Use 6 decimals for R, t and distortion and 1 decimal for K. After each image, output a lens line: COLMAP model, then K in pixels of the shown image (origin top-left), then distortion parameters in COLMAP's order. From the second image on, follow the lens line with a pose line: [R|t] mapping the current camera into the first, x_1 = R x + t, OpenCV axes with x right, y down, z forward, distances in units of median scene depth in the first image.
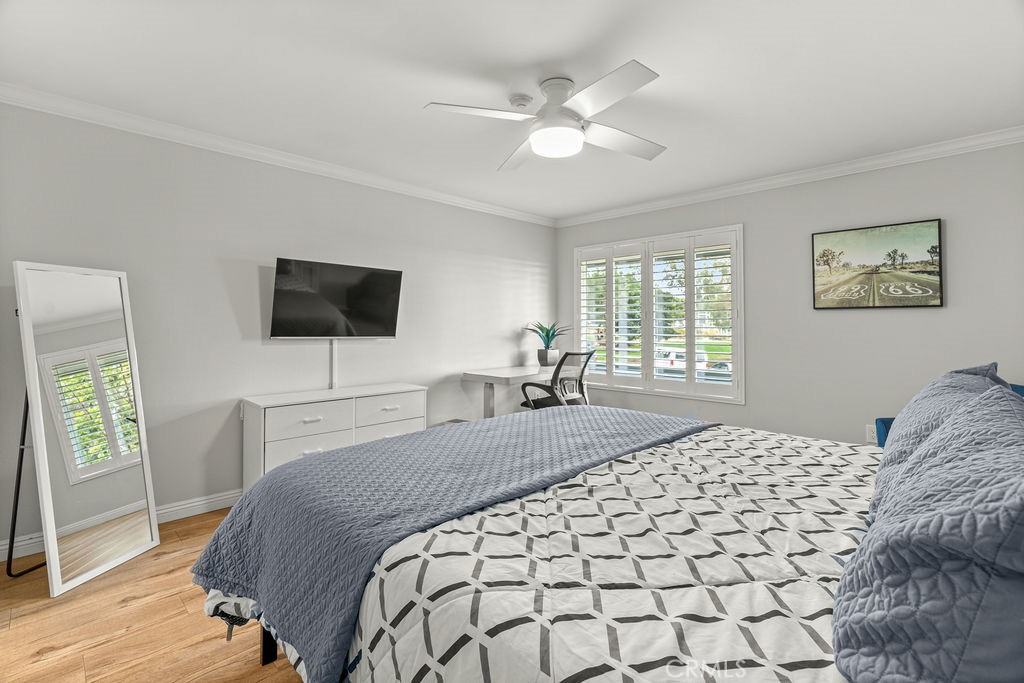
lens RADIAL K [[466.2, 0, 512.3], [0, 466.2, 333.1], [0, 0, 1]] dist [-0.004477, 0.000242]
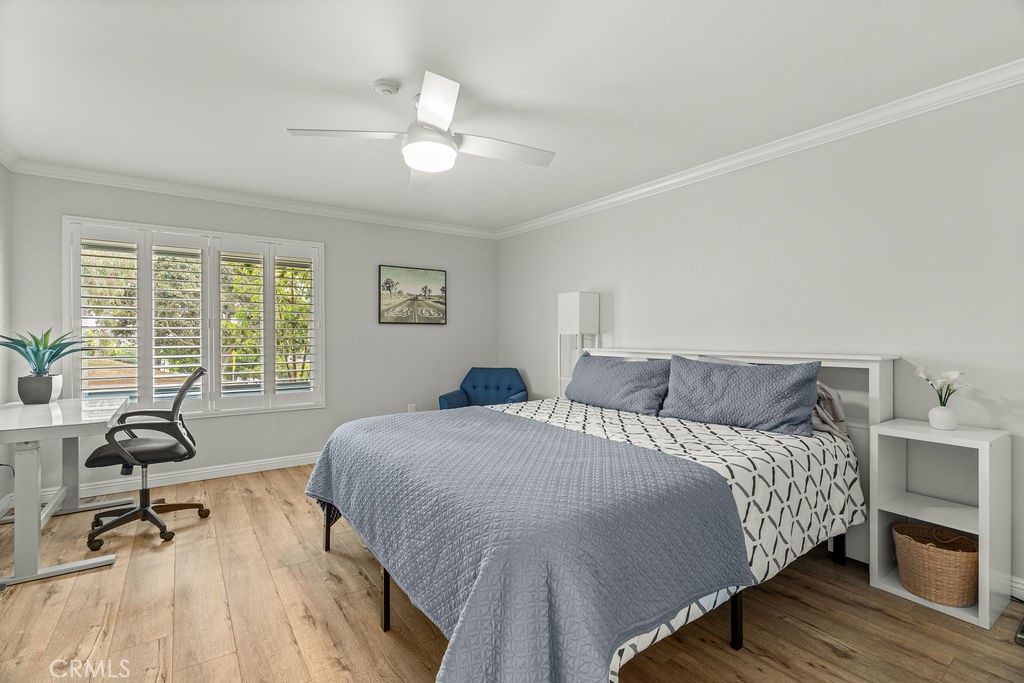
lens RADIAL K [[466.2, 0, 513.2], [0, 466.2, 338.2], [0, 0, 1]] dist [-0.004477, 0.000242]
pose [[0.183585, -0.004561, 0.982993, -0.609099], [0.016573, 0.999861, 0.001544, -0.005660], [-0.982864, 0.016007, 0.183635, 0.429378]]
